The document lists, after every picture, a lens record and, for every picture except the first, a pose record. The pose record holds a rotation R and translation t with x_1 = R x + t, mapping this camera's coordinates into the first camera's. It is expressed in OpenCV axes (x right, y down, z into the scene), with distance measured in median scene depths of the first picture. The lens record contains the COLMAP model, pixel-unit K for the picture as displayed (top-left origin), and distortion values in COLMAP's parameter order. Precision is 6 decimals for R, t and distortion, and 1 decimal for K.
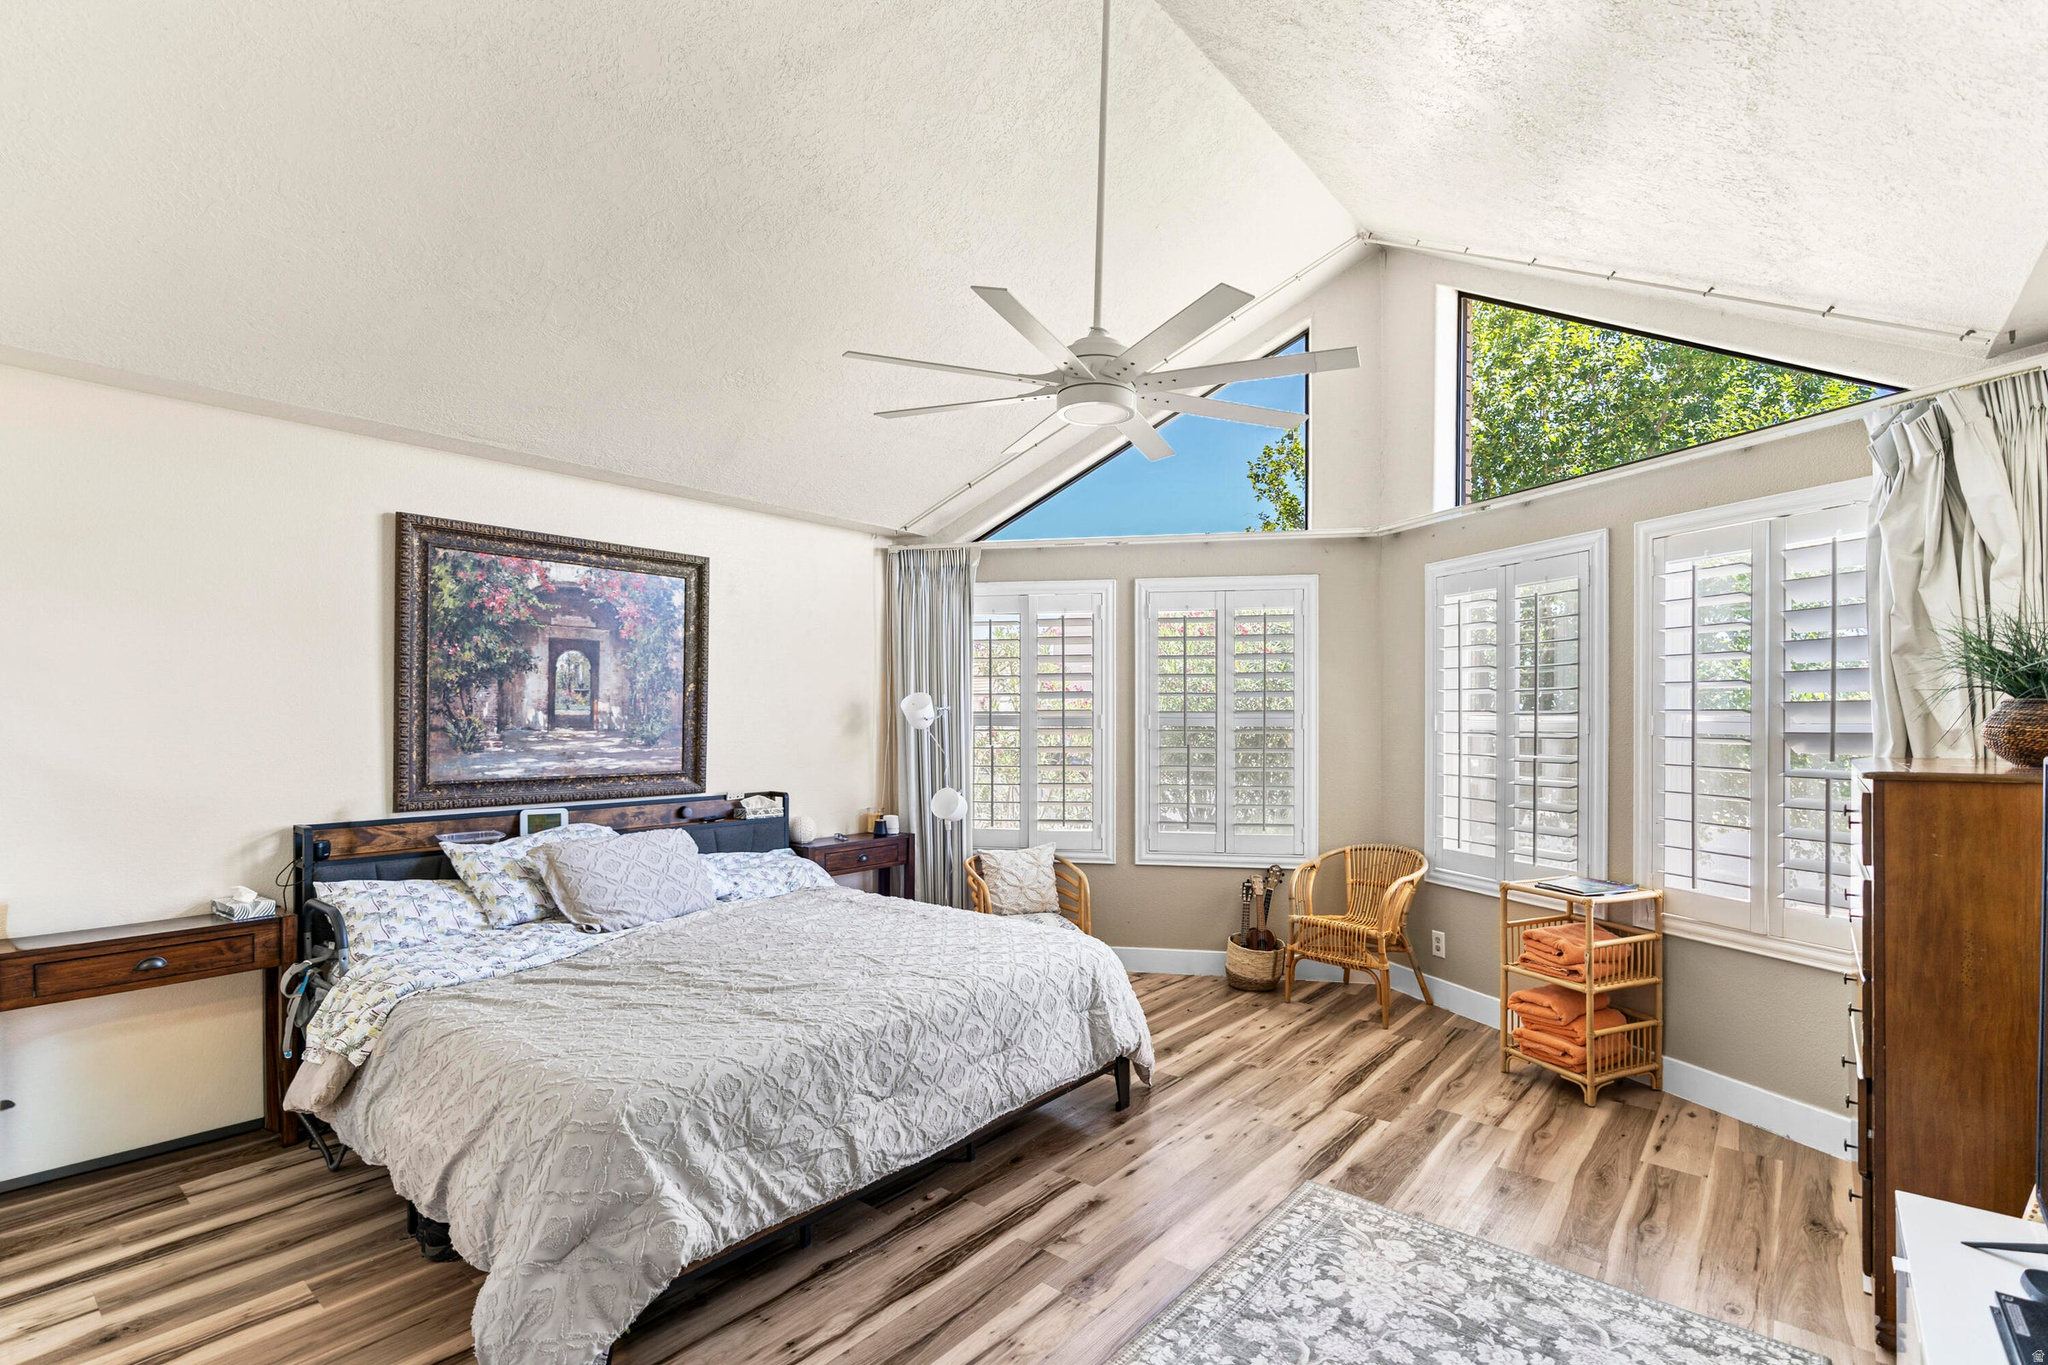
lens RADIAL K [[941.4, 0, 1038.0], [0, 941.4, 715.9], [0, 0, 1]] dist [-0.006082, -0.000958]
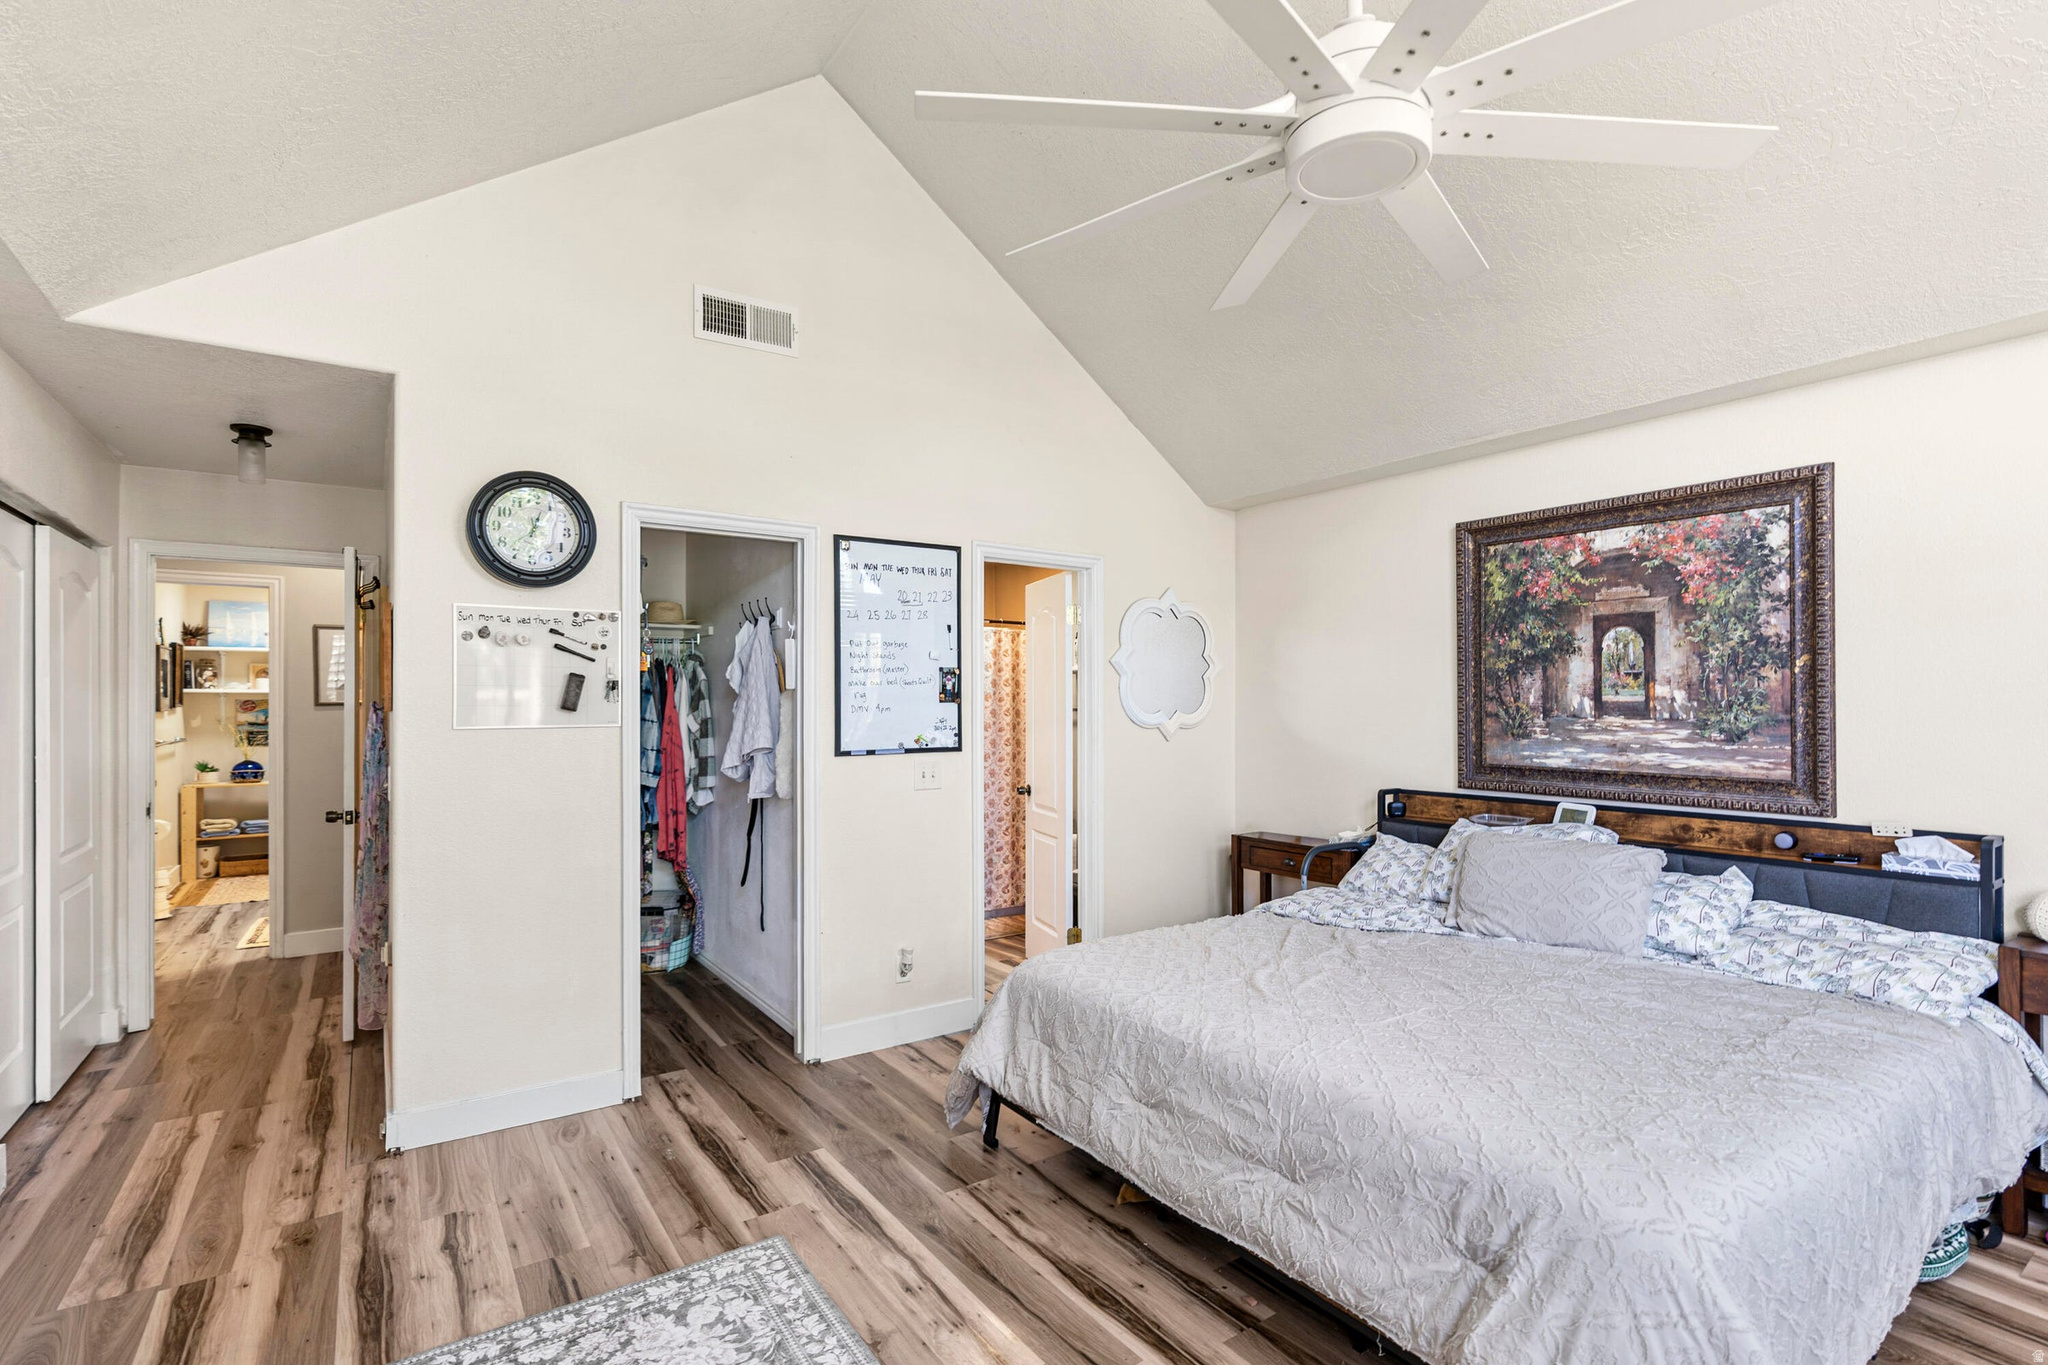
lens RADIAL K [[941.4, 0, 1024.6], [0, 941.4, 697.2], [0, 0, 1]] dist [-0.006082, -0.000958]
pose [[-0.272034, -0.008566, -0.962250, 0.496819], [0.001704, 0.999955, -0.009383, 0.002505], [0.962286, -0.004193, -0.272007, 0.722107]]
